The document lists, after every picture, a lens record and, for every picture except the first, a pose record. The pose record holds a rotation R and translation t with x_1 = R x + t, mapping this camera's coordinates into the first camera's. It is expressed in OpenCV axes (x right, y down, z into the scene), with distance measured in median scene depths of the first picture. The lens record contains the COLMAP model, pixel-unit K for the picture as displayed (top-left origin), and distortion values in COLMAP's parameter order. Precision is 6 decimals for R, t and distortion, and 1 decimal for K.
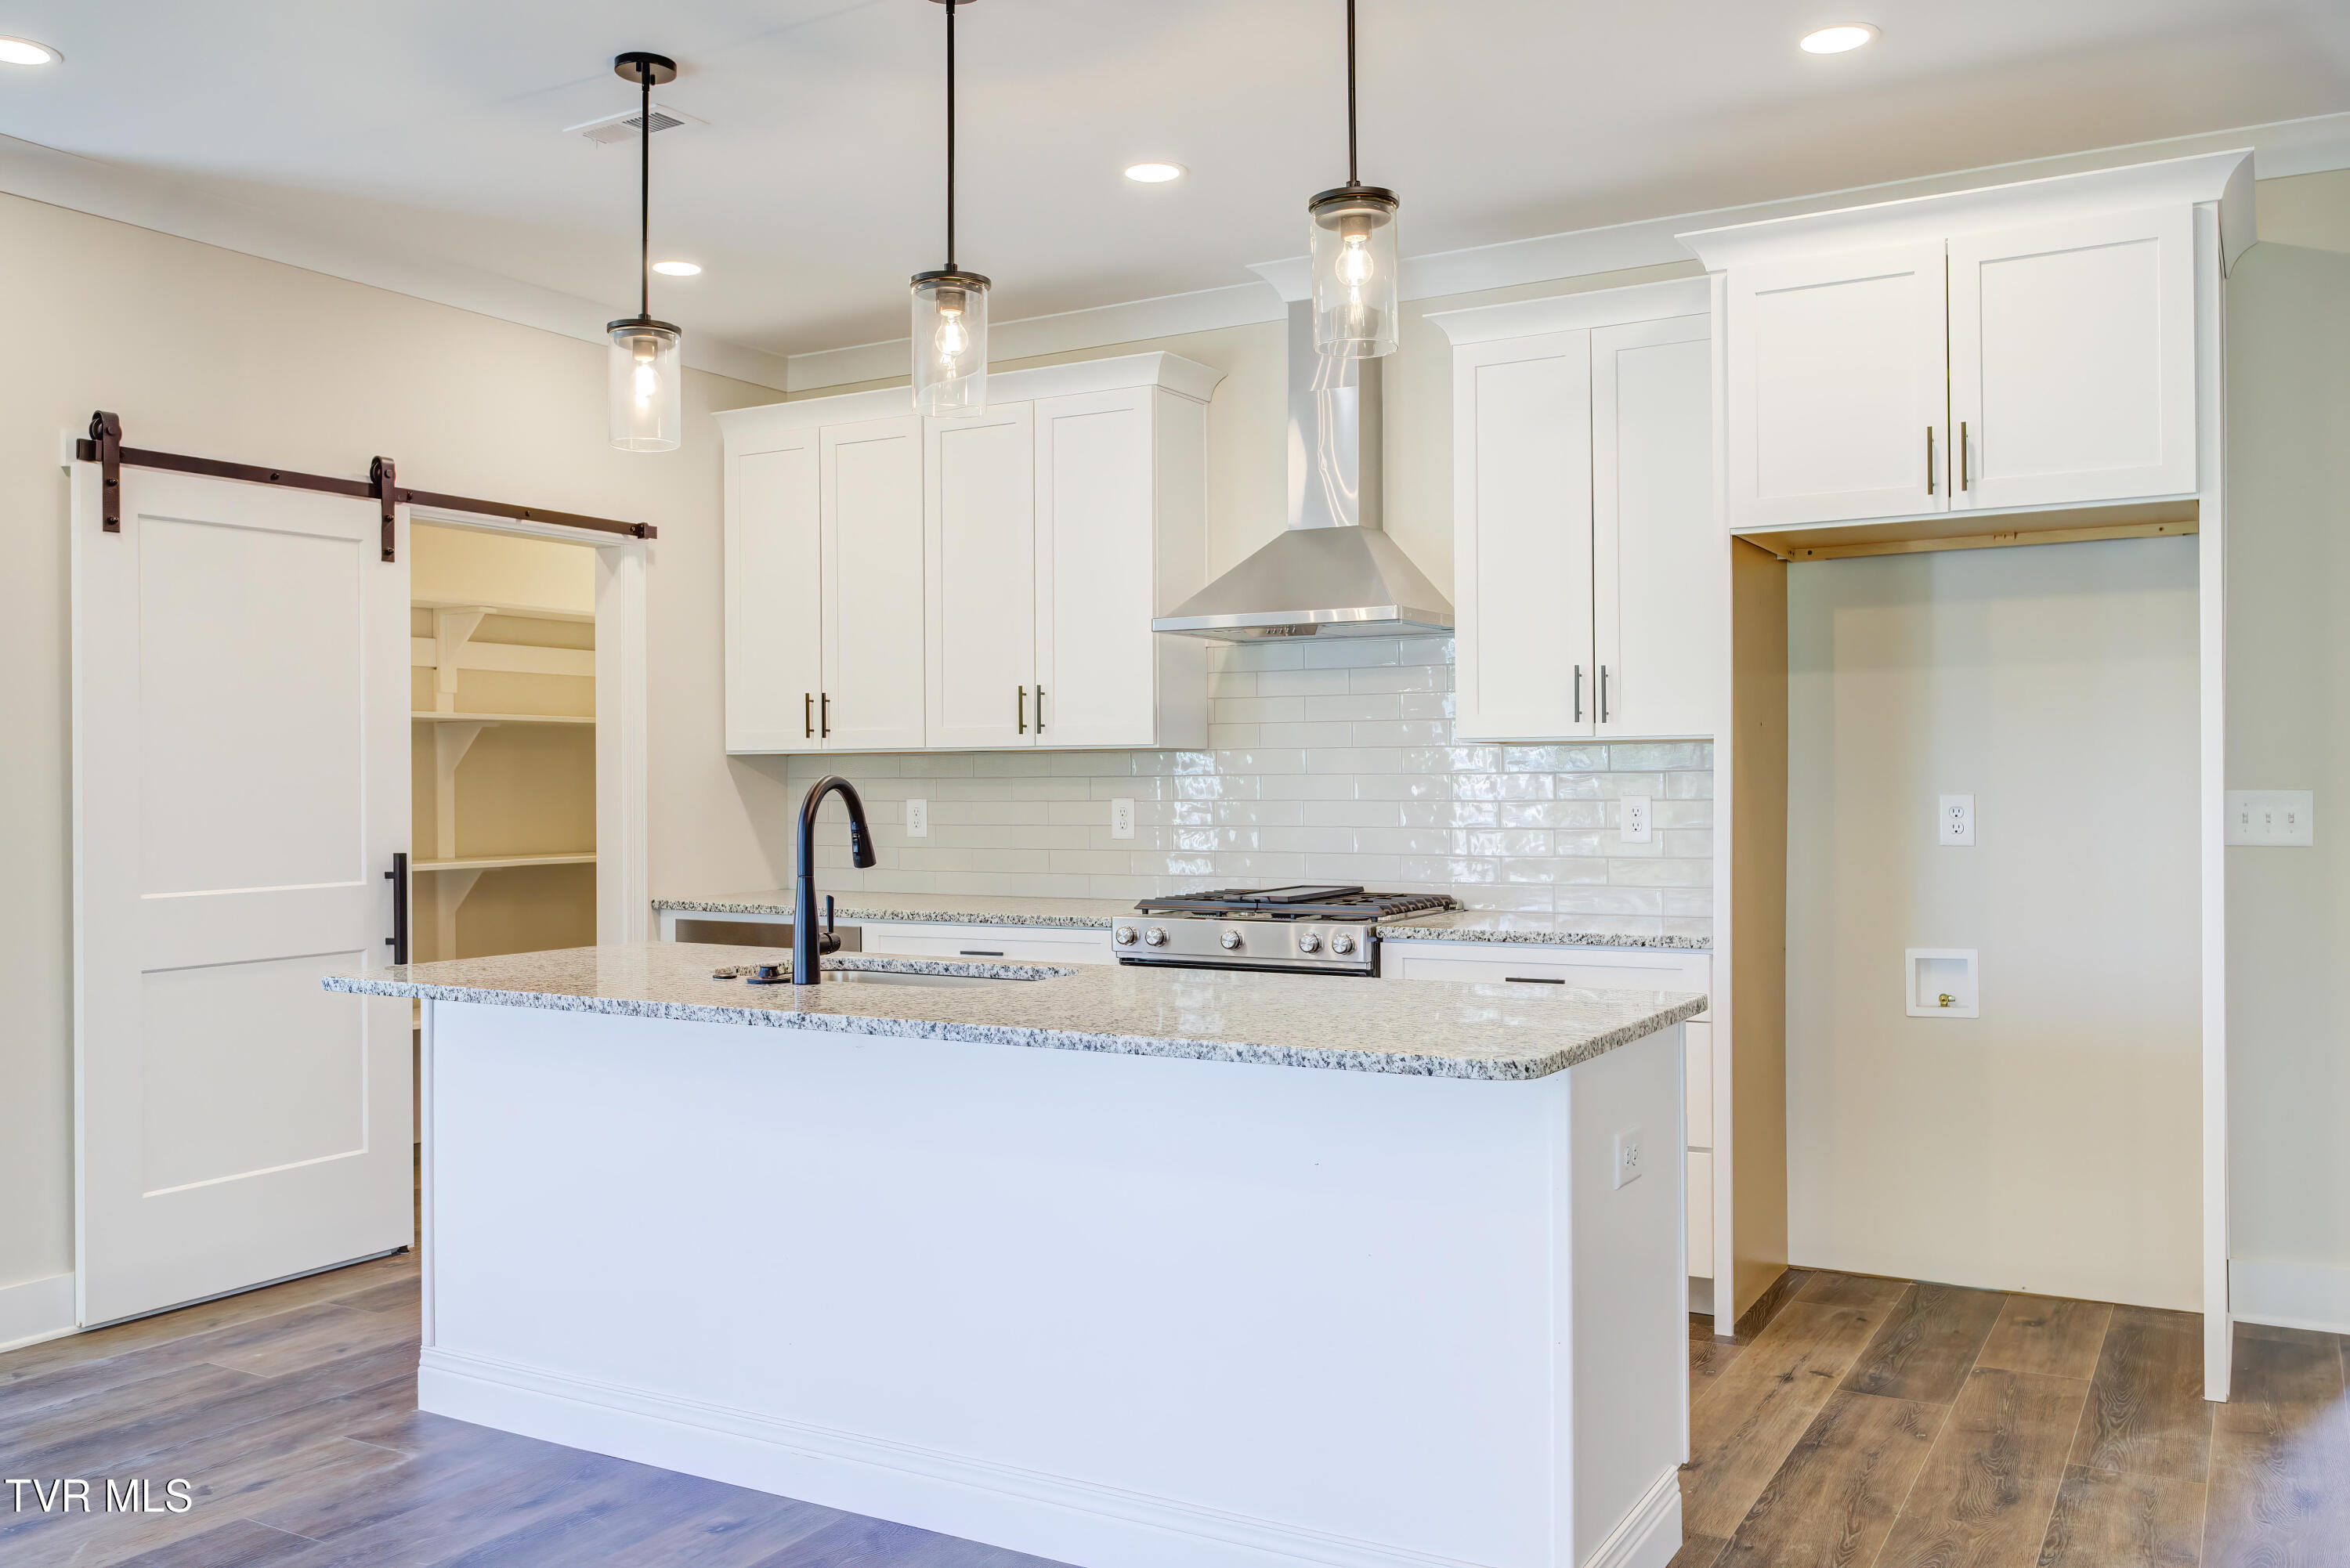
lens RADIAL K [[1891.8, 0, 1182.8], [0, 1891.8, 768.7], [0, 0, 1]] dist [0.000539, 0.006876]
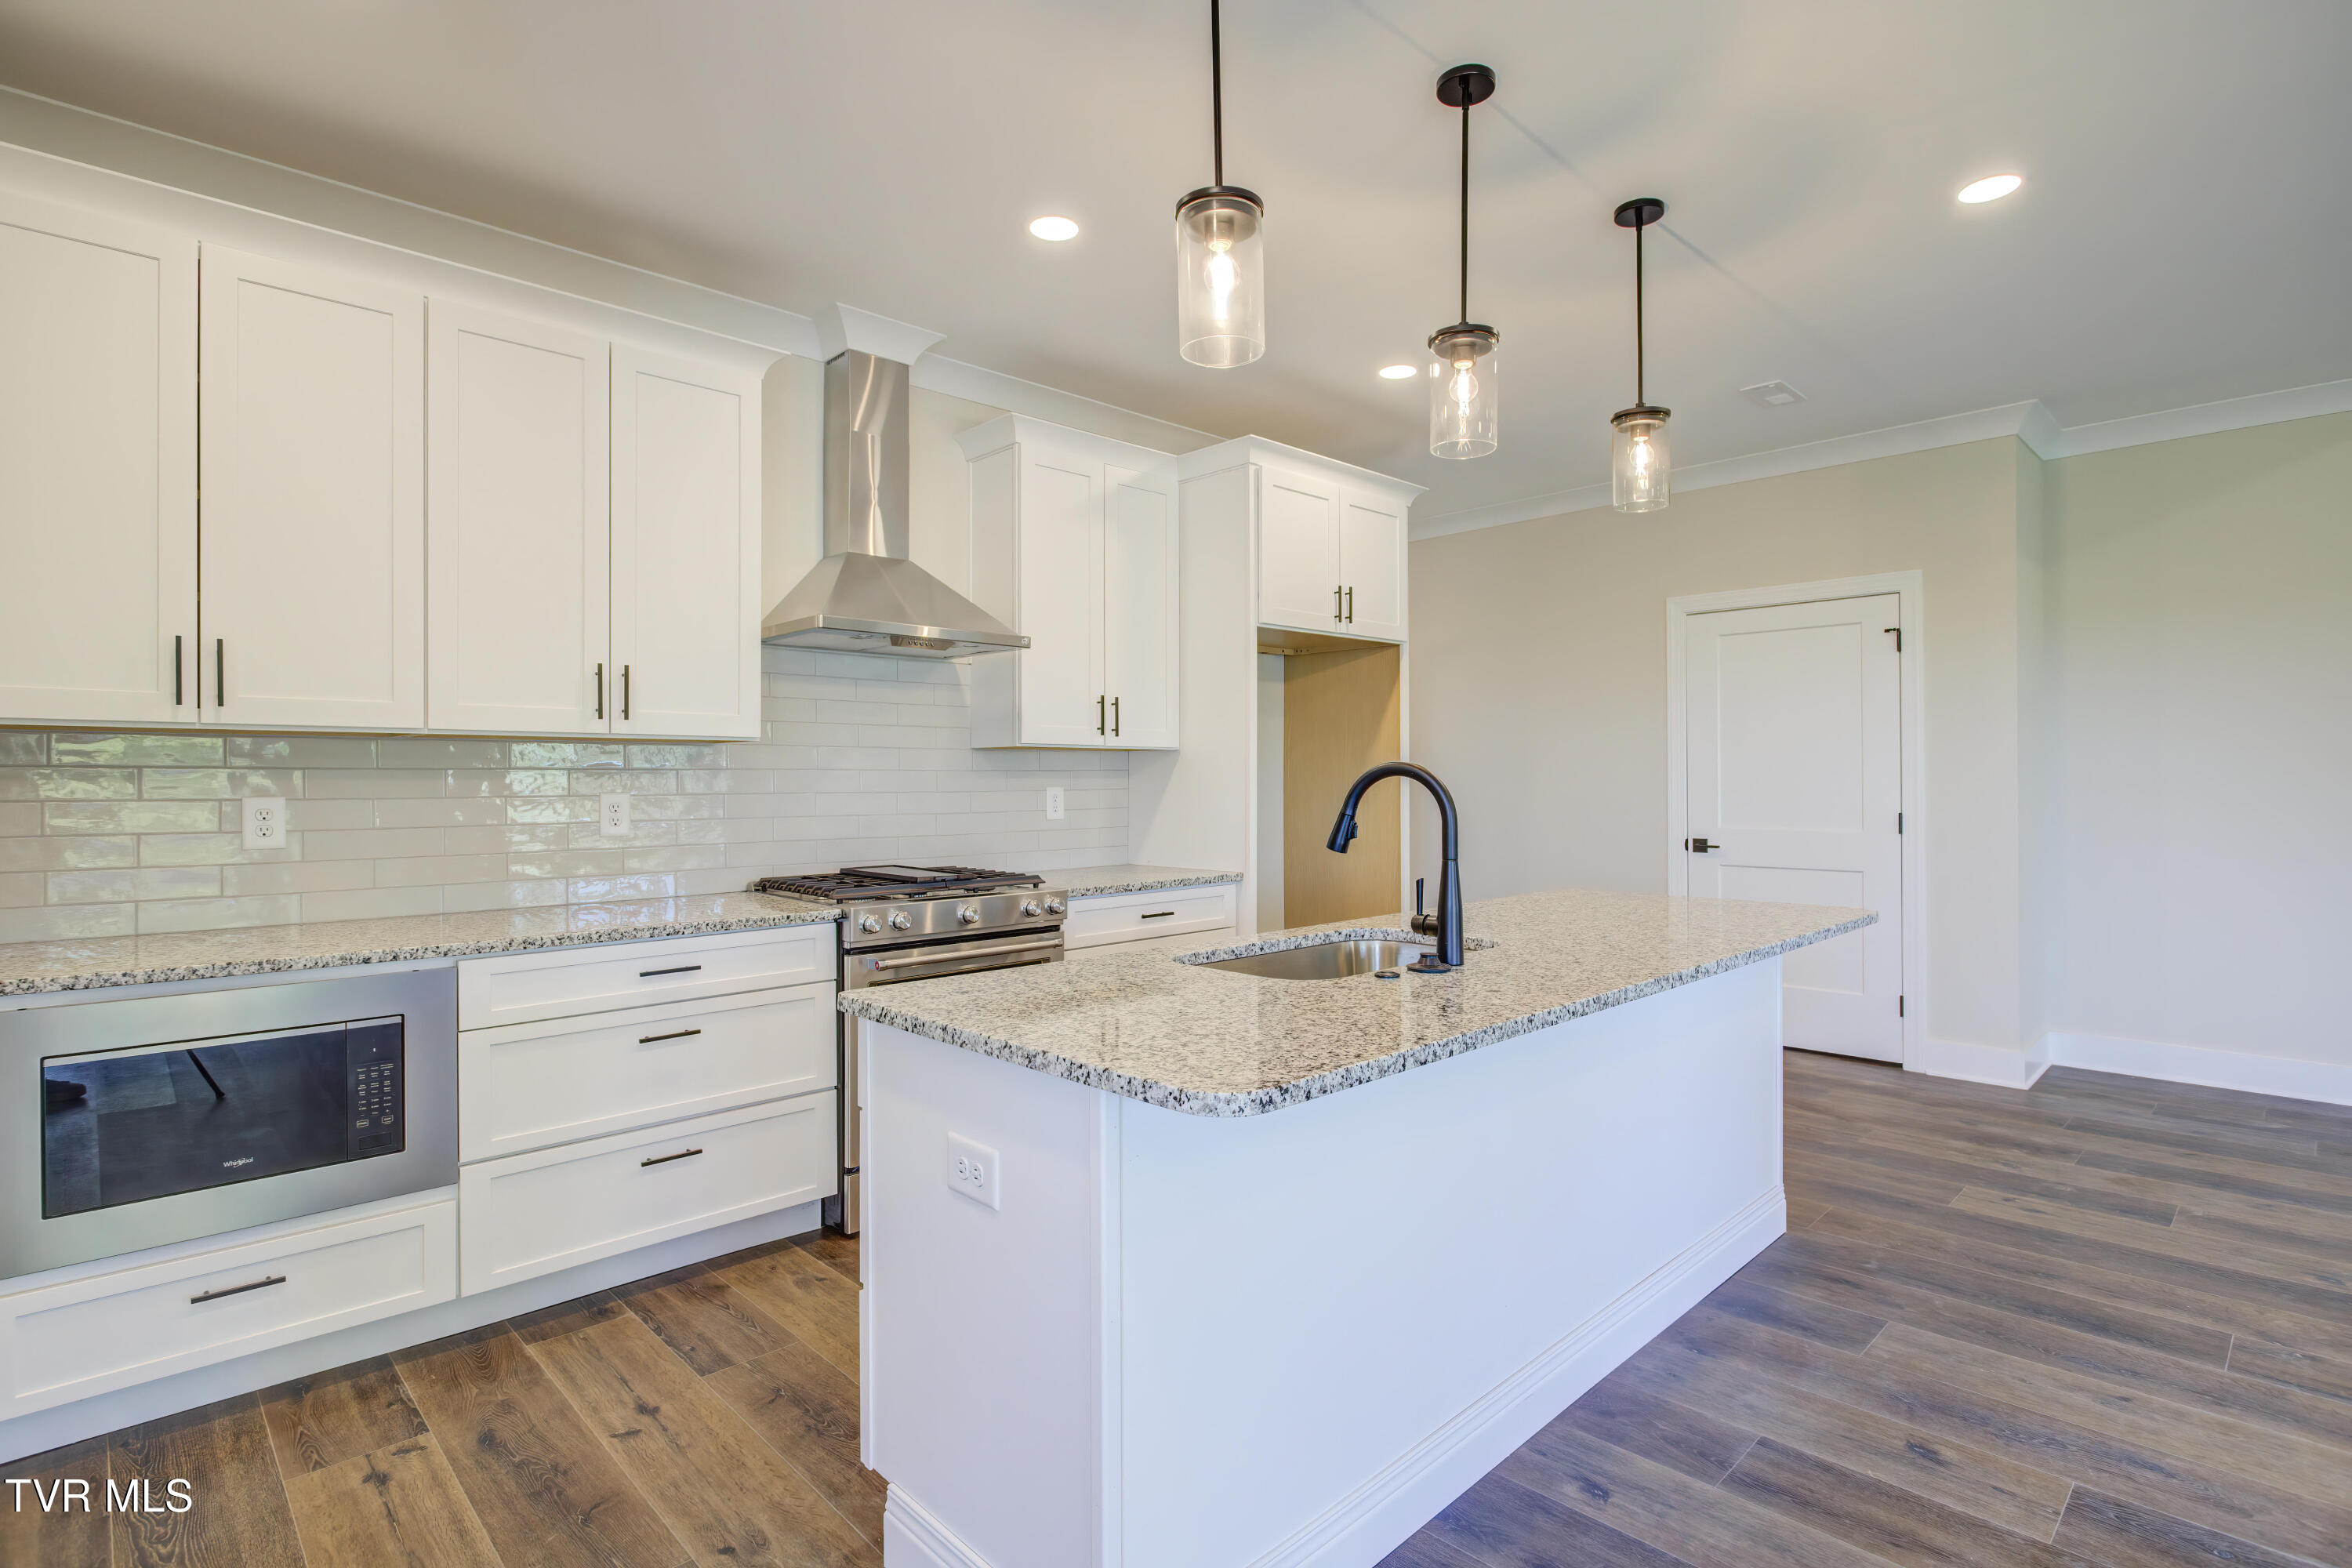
lens RADIAL K [[1144.8, 0, 1190.3], [0, 1144.8, 782.8], [0, 0, 1]] dist [-0.009884, 0.003175]
pose [[0.267828, 0.003532, 0.963460, -0.658147], [-0.004495, 0.999987, -0.002417, 0.014317], [-0.963456, -0.003684, 0.267840, 0.767110]]
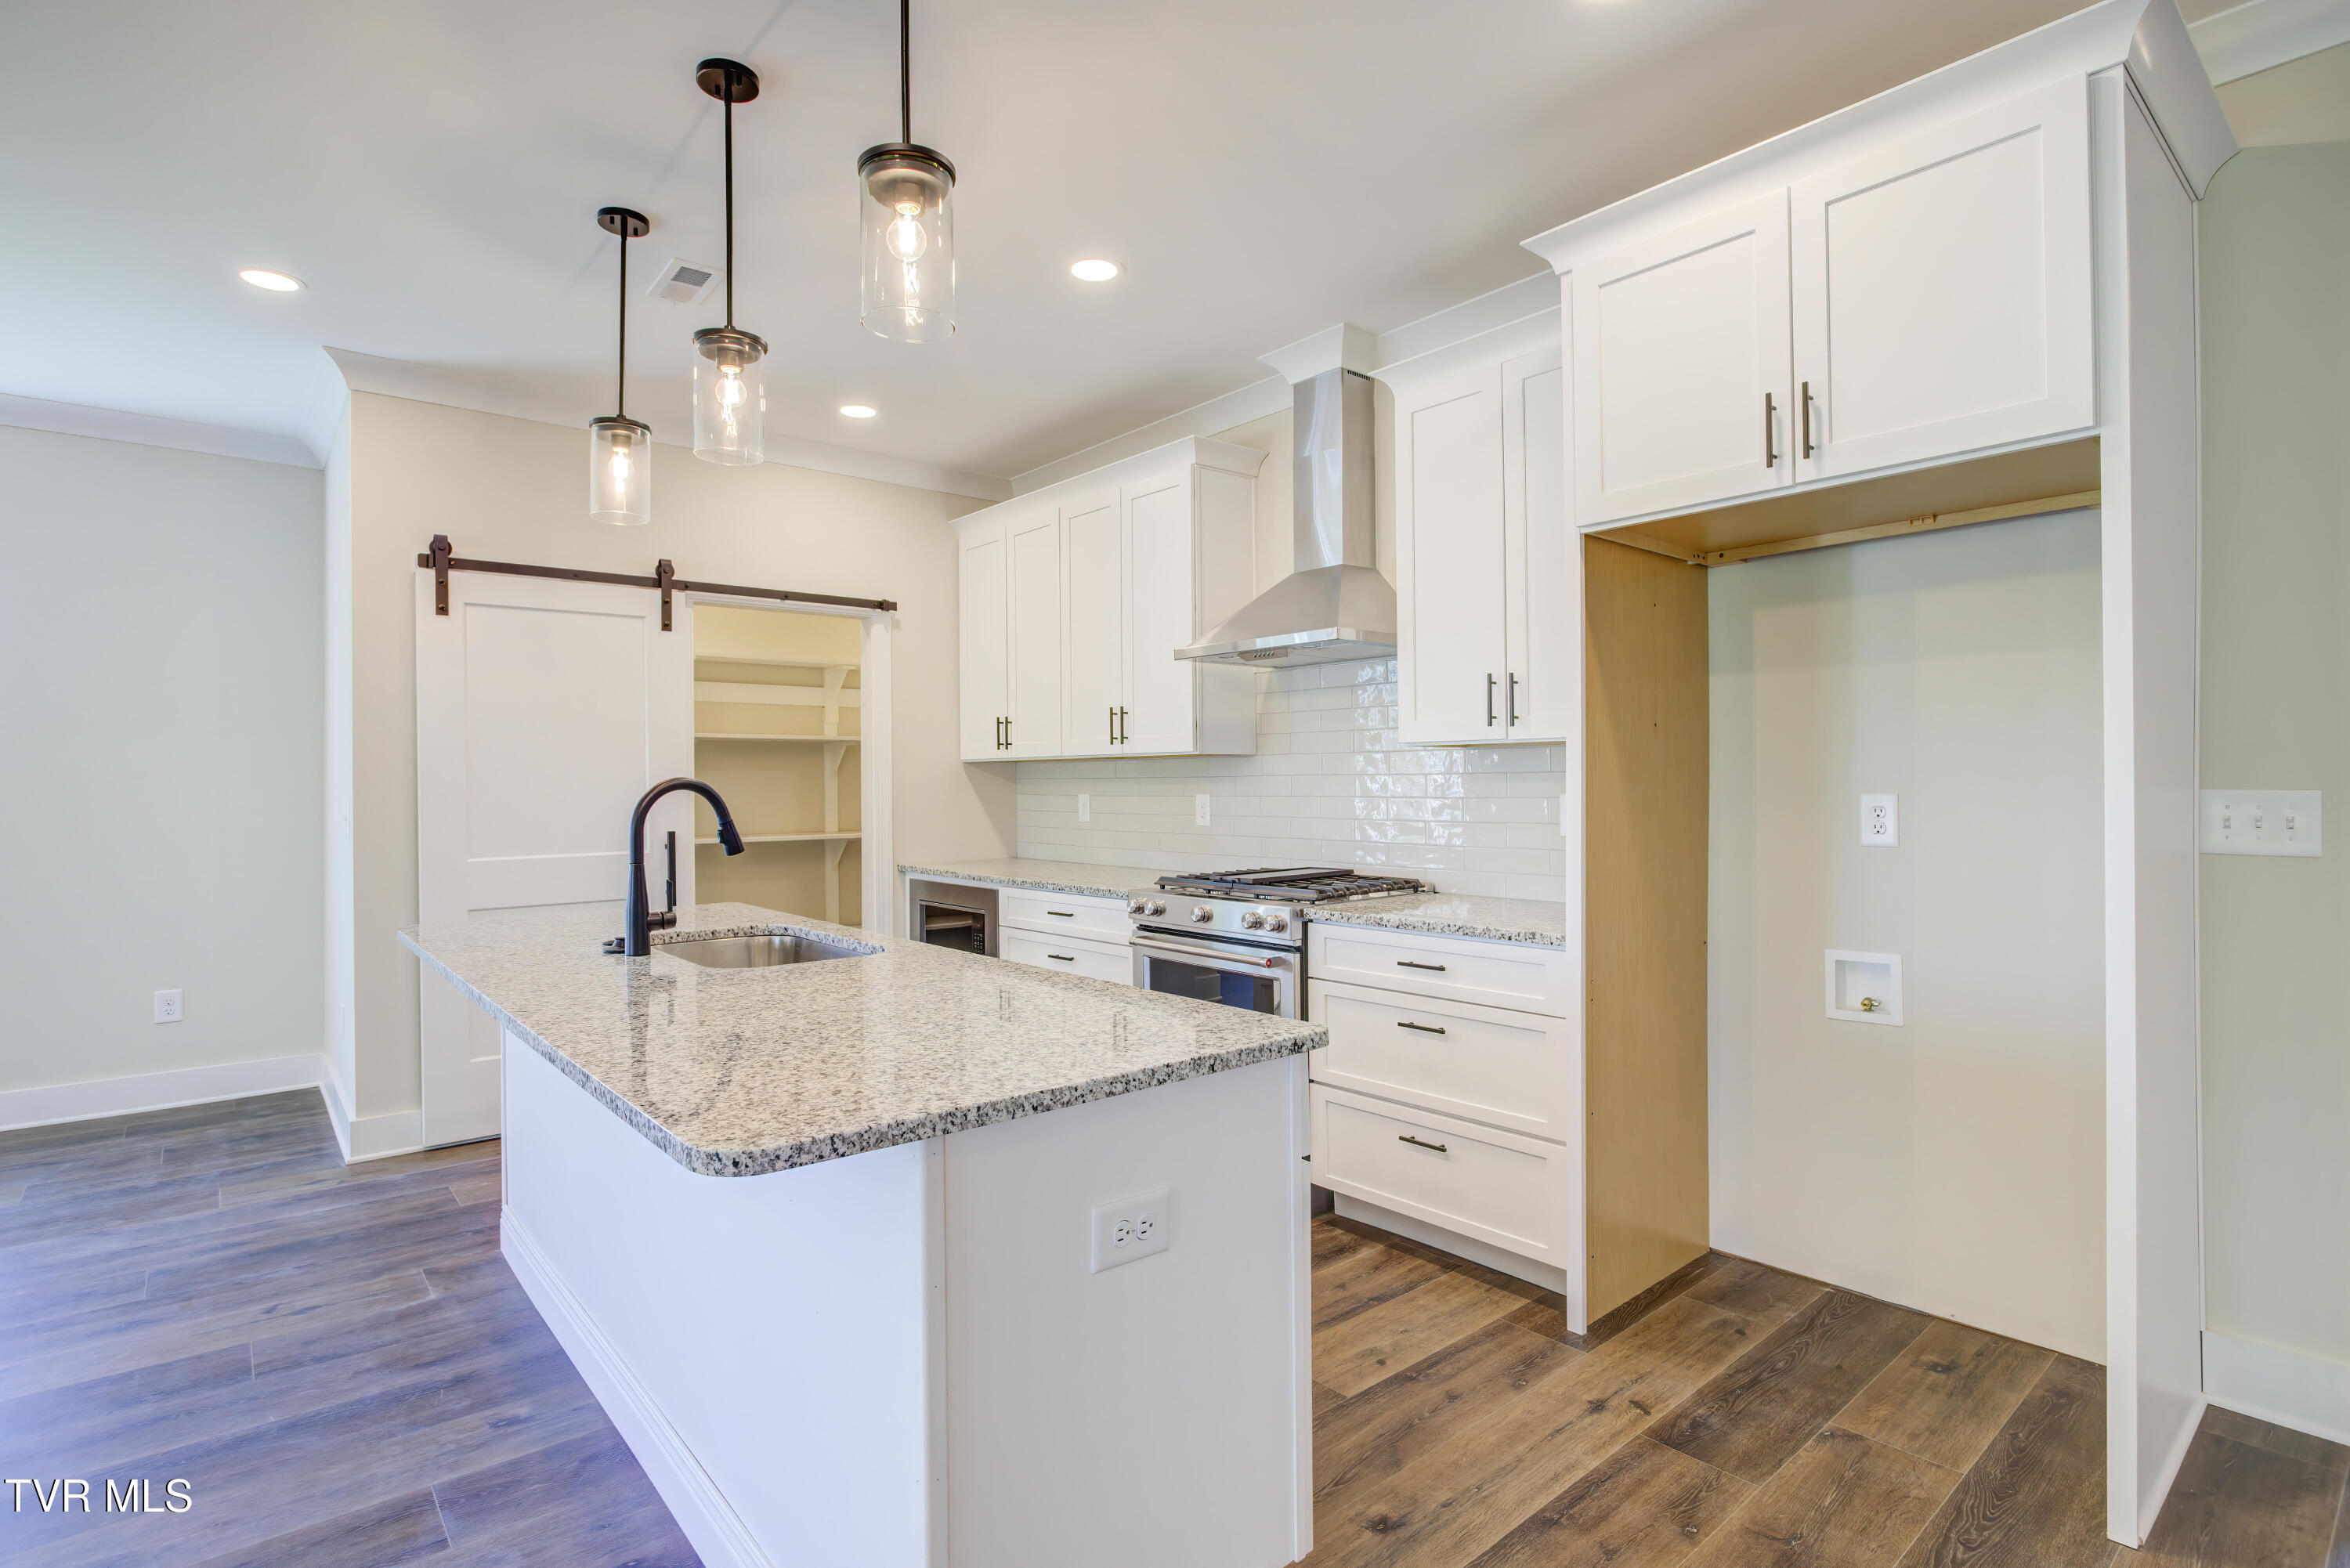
lens RADIAL K [[1143.8, 0, 1178.9], [0, 1143.8, 775.5], [0, 0, 1]] dist [-0.009884, 0.003175]
pose [[0.942936, -0.003170, -0.332958, 0.280795], [0.004306, 0.999987, 0.002674, 0.001265], [0.332945, -0.003955, 0.942938, 0.349834]]
